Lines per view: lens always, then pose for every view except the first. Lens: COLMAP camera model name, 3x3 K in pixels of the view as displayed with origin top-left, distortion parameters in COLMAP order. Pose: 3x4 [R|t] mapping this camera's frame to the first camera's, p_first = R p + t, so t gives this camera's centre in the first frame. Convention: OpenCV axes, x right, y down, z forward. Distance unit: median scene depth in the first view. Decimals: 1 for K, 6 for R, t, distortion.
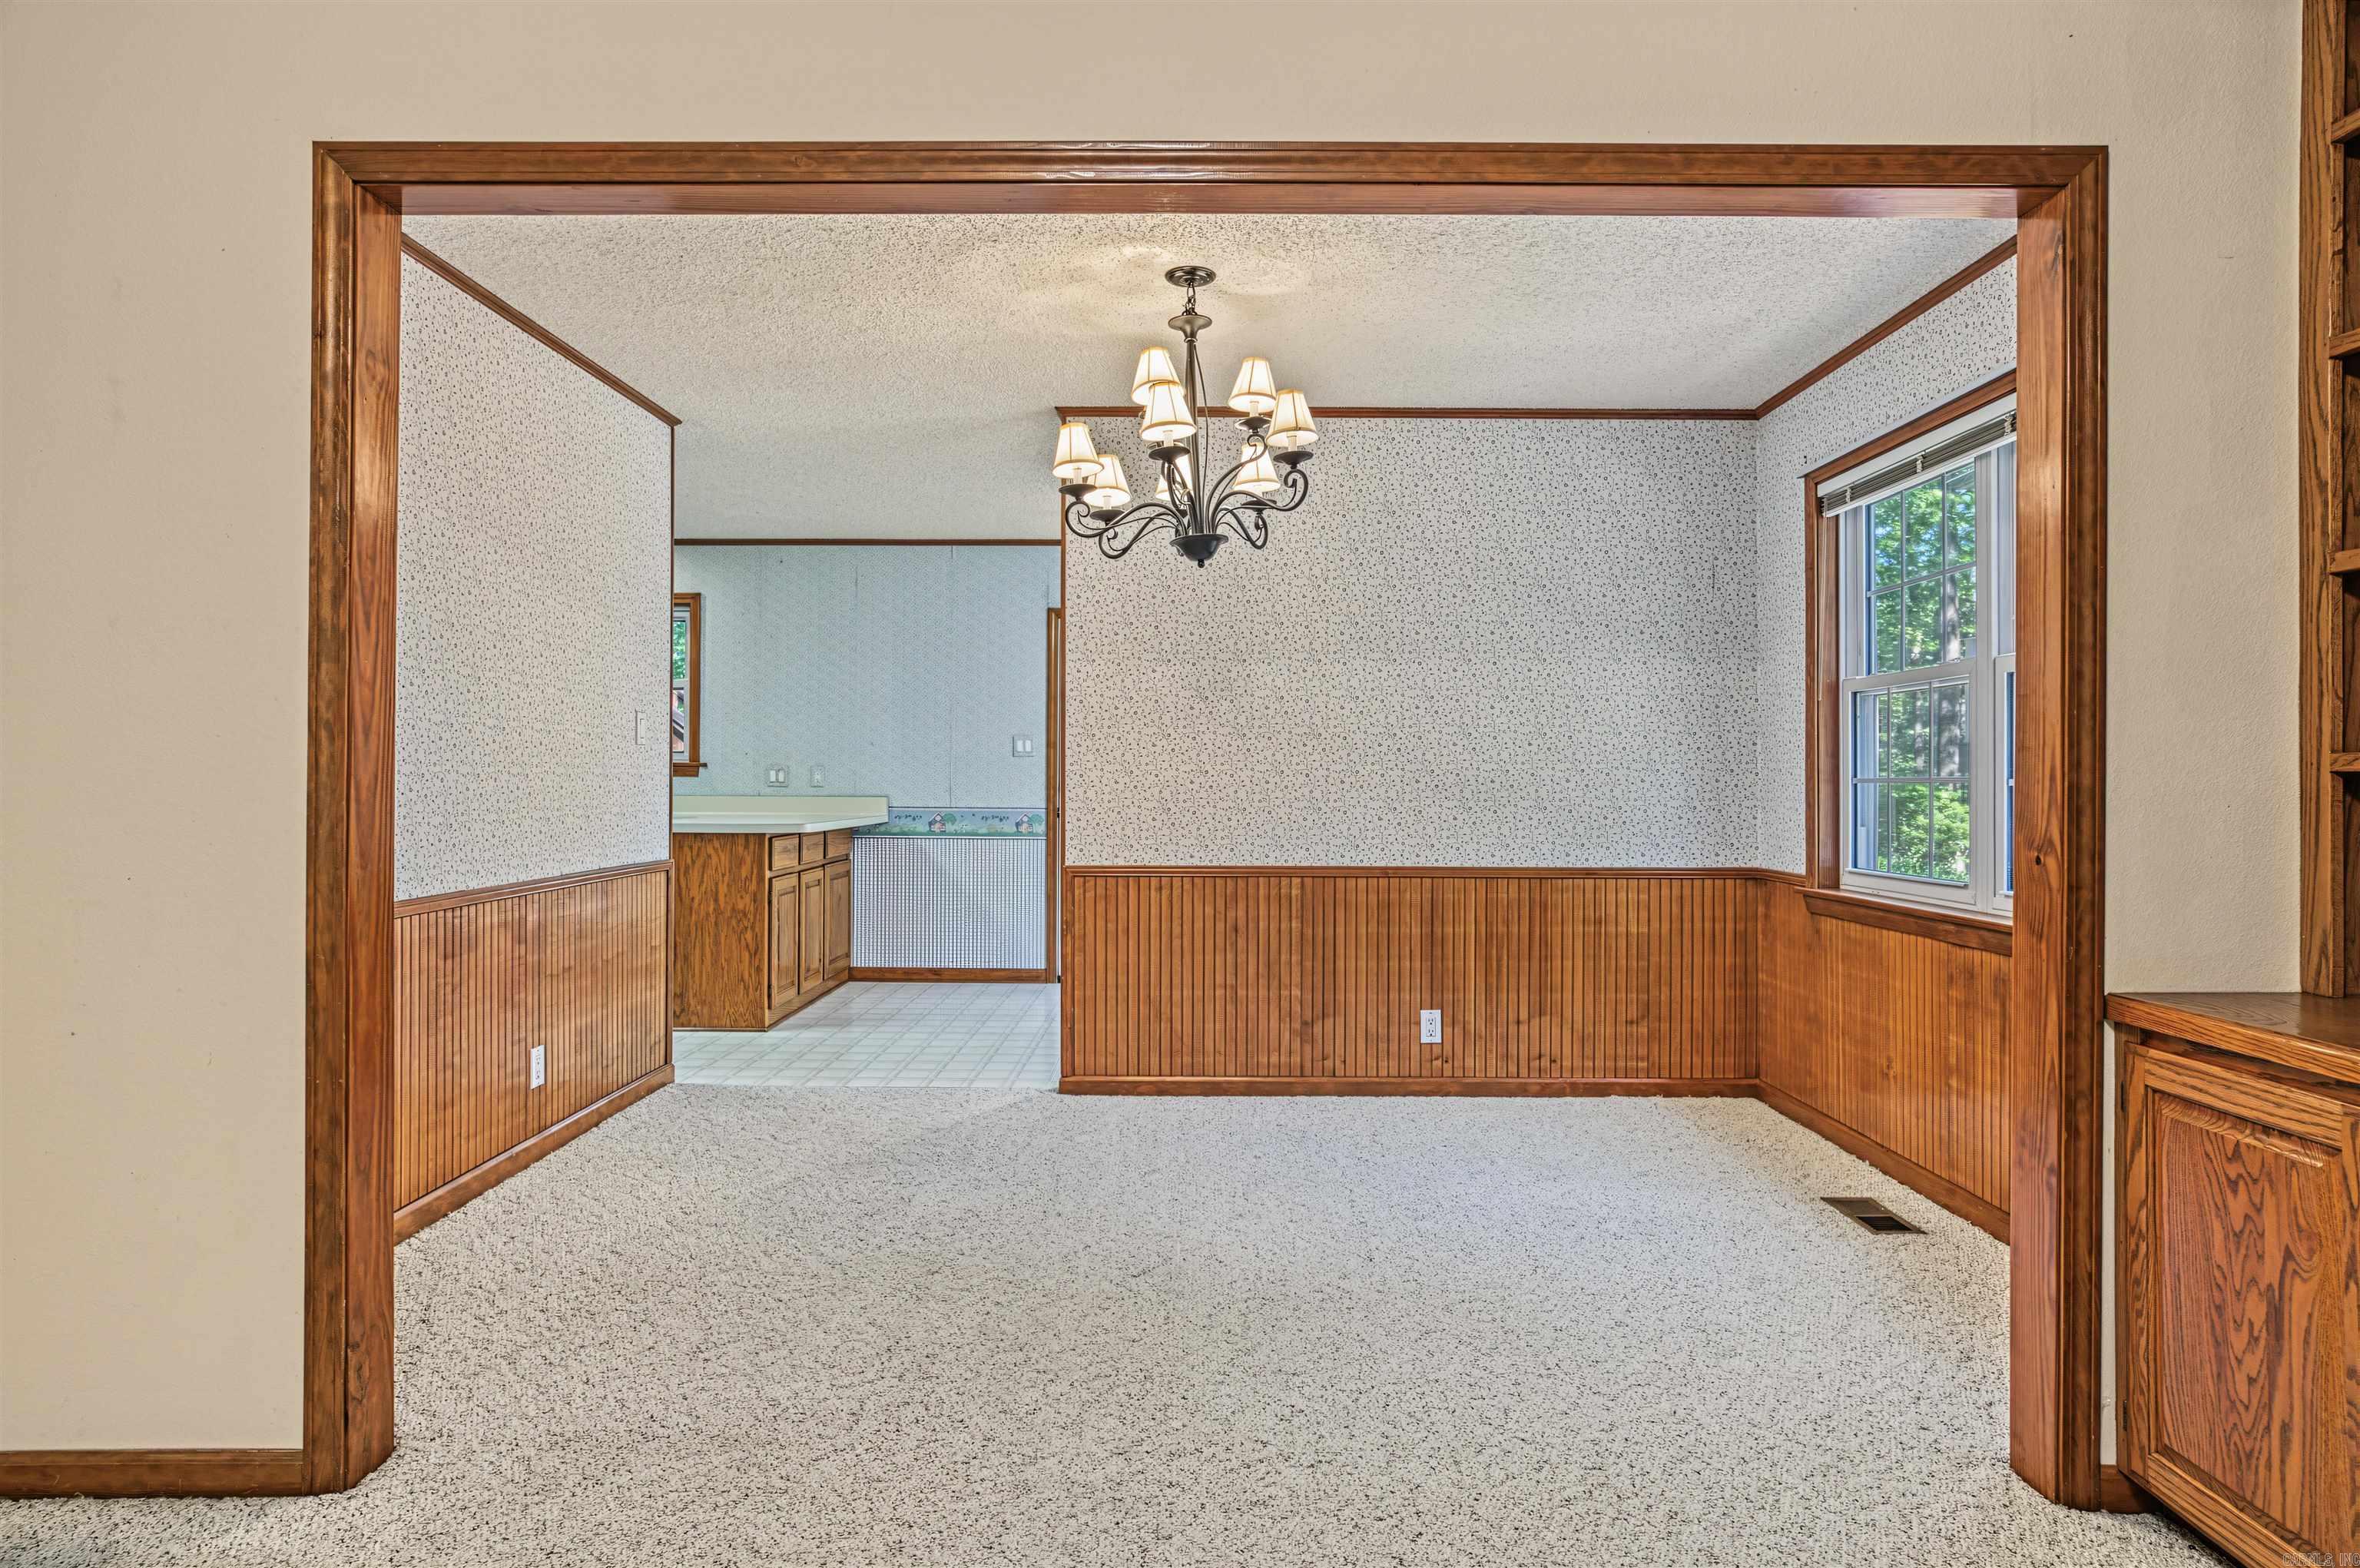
lens RADIAL K [[1354.0, 0, 1183.8], [0, 1354.0, 775.0], [0, 0, 1]] dist [-0.037695, 0.029234]
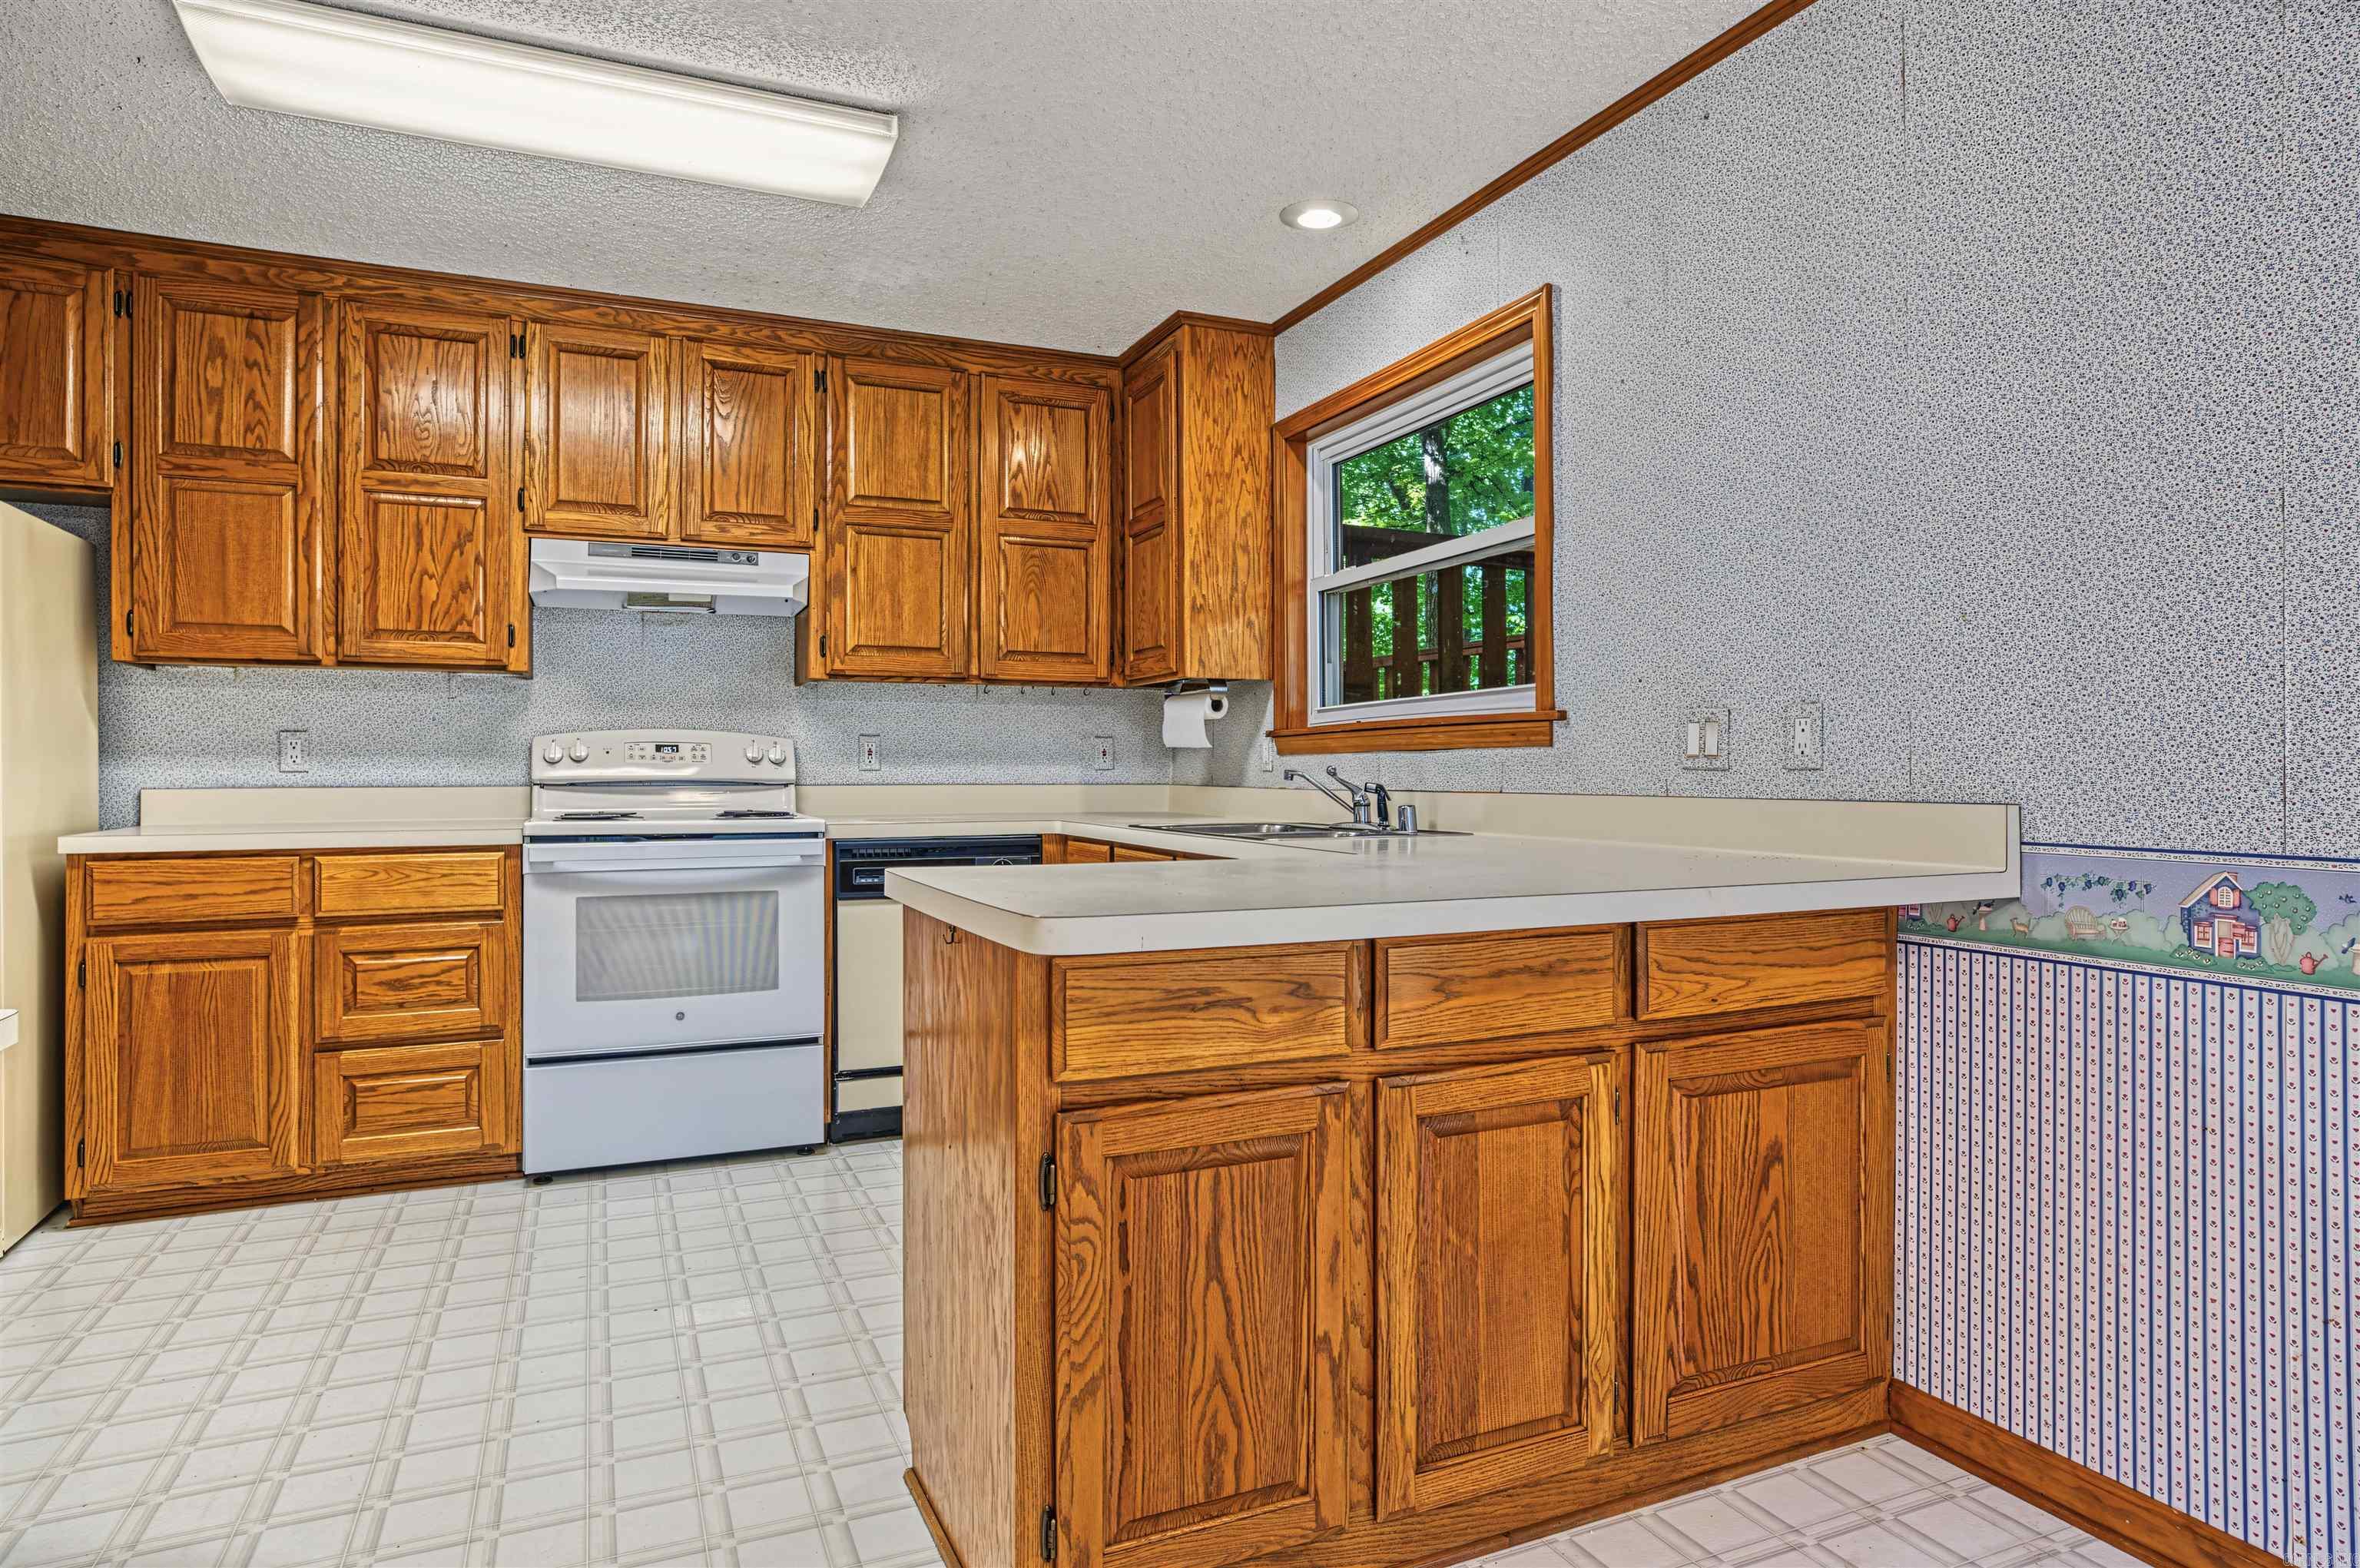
lens RADIAL K [[1335.4, 0, 1185.0], [0, 1335.4, 763.8], [0, 0, 1]] dist [-0.022086, 0.000357]
pose [[0.419403, -0.009785, -0.907748, -0.076337], [0.007407, 0.999946, -0.007357, 0.013628], [0.907770, -0.003638, 0.419452, 1.155484]]
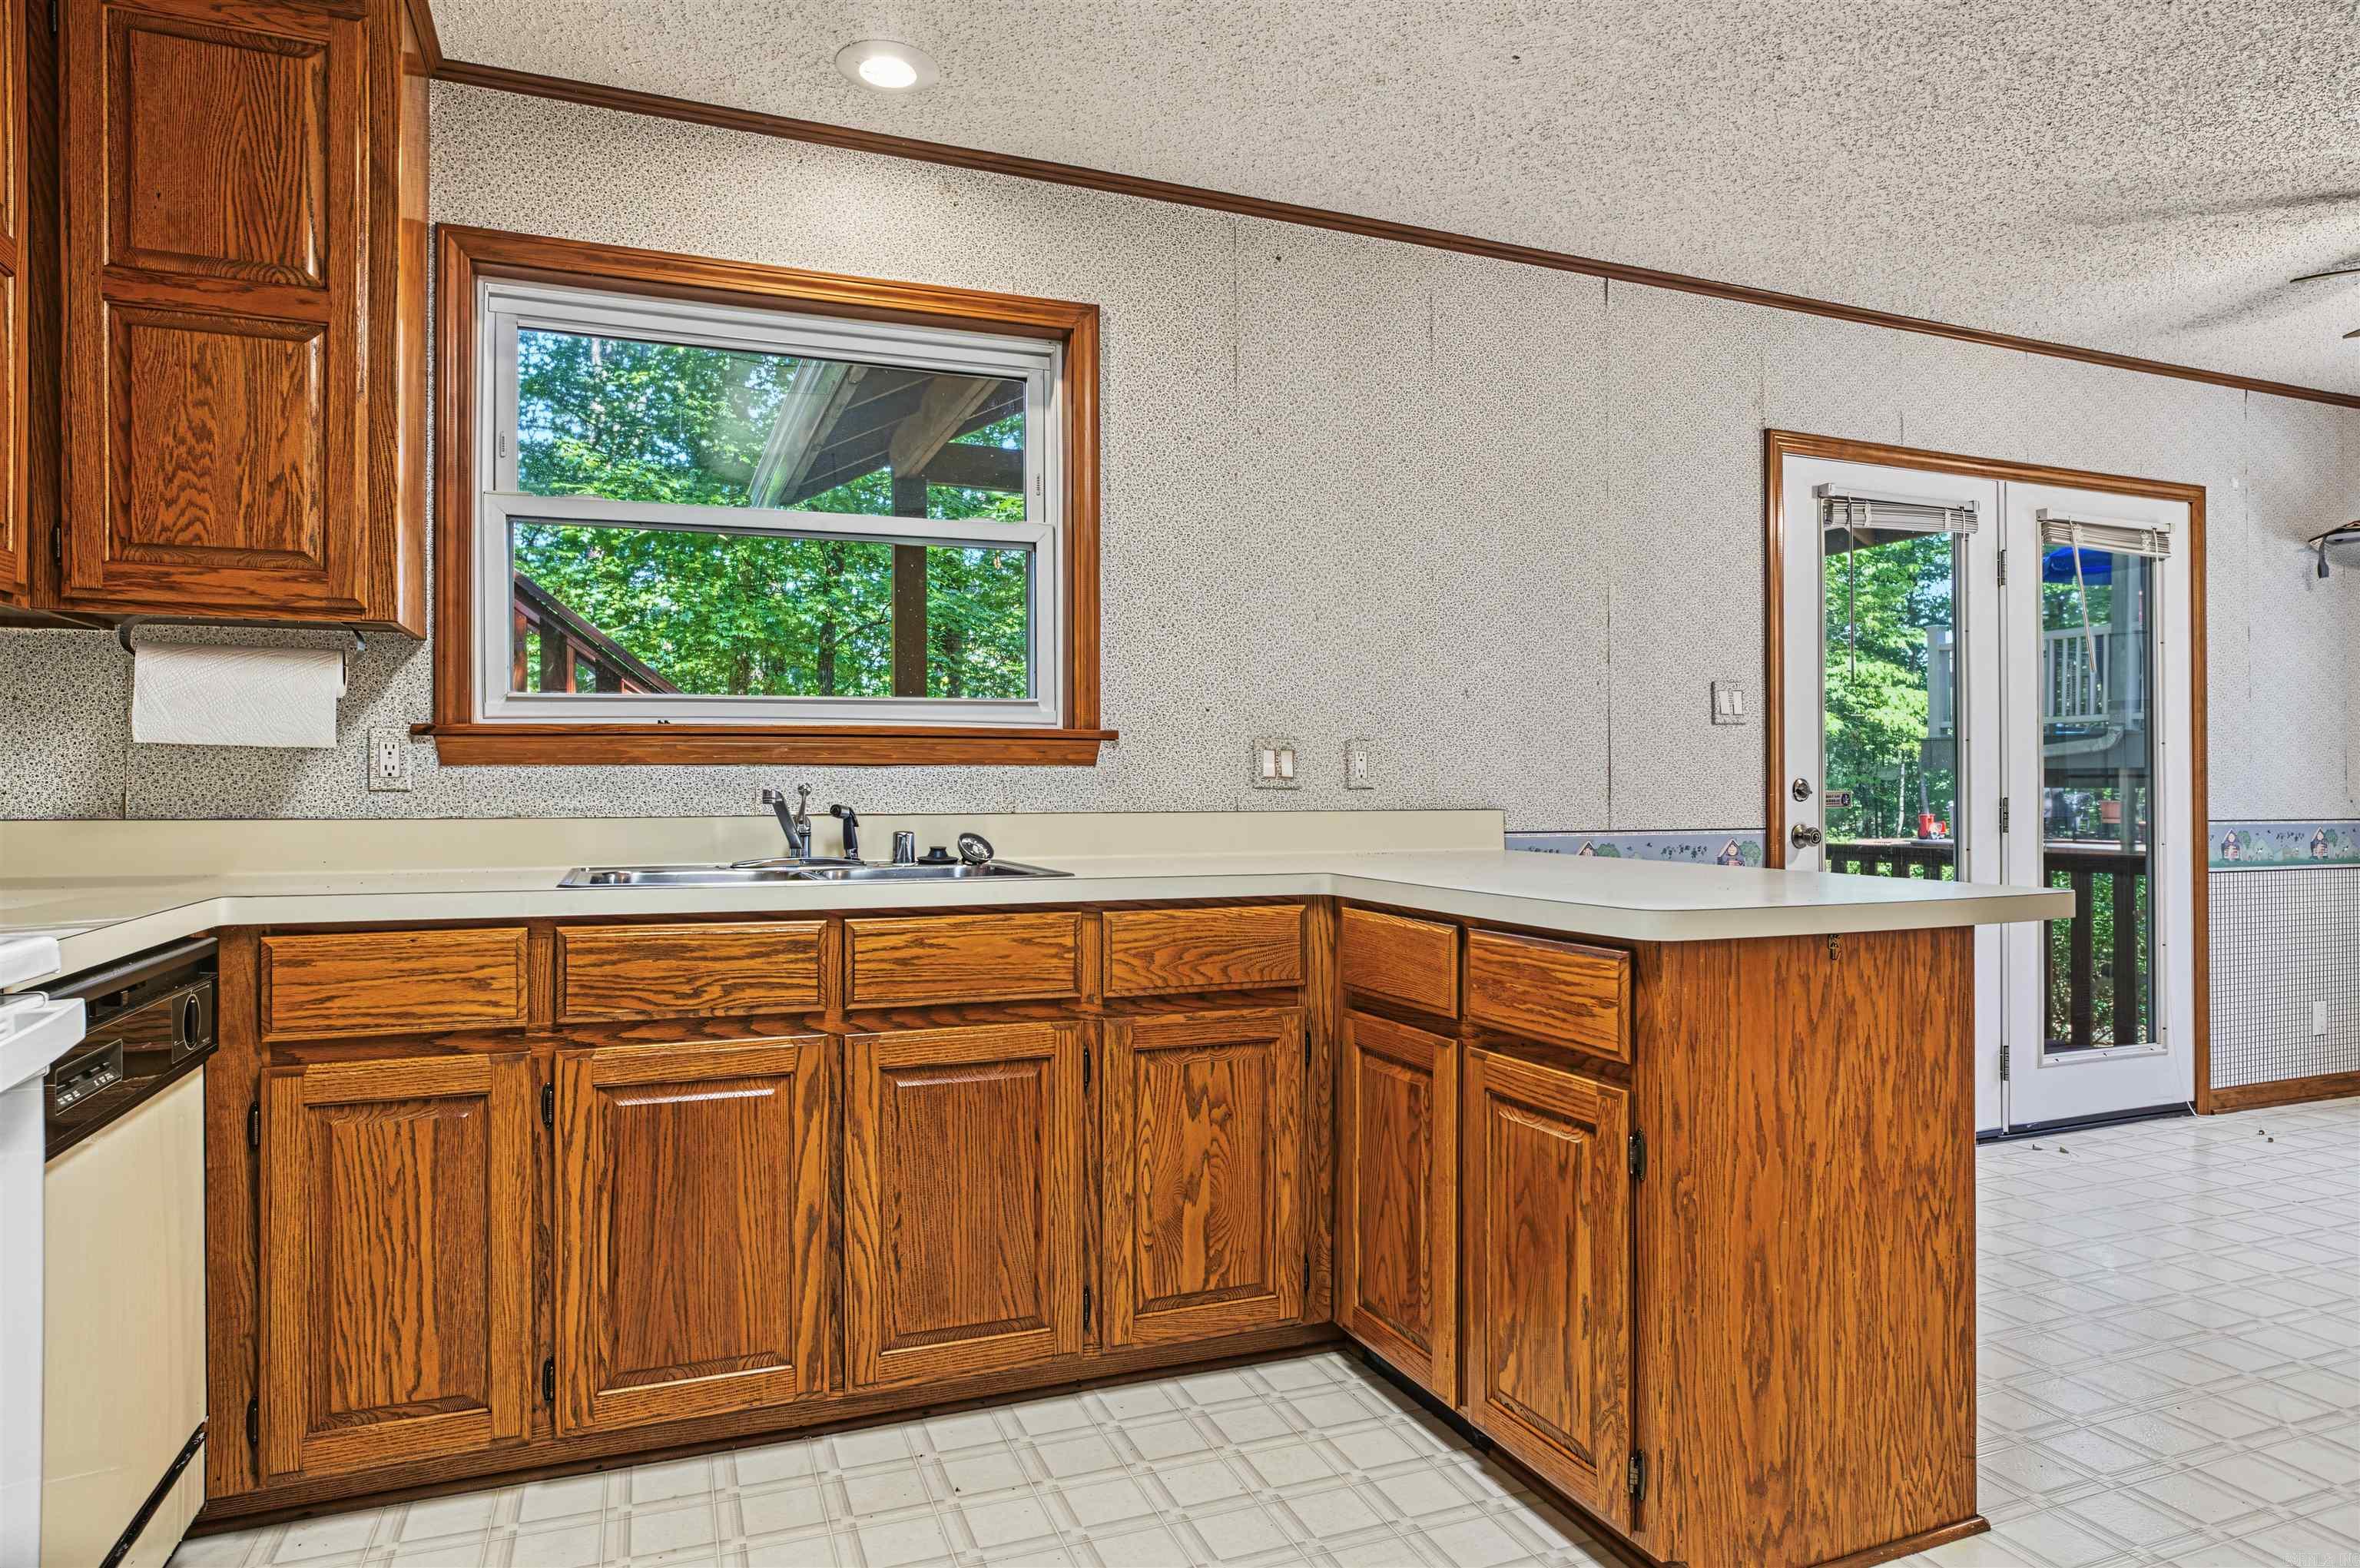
lens RADIAL K [[1376.6, 0, 1184.9], [0, 1376.6, 778.0], [0, 0, 1]] dist [-0.039899, 0.030242]
pose [[0.923955, -0.002940, 0.382490, -0.771041], [0.003823, 0.999991, -0.001548, 0.009345], [-0.382482, 0.002892, 0.923959, 0.961455]]
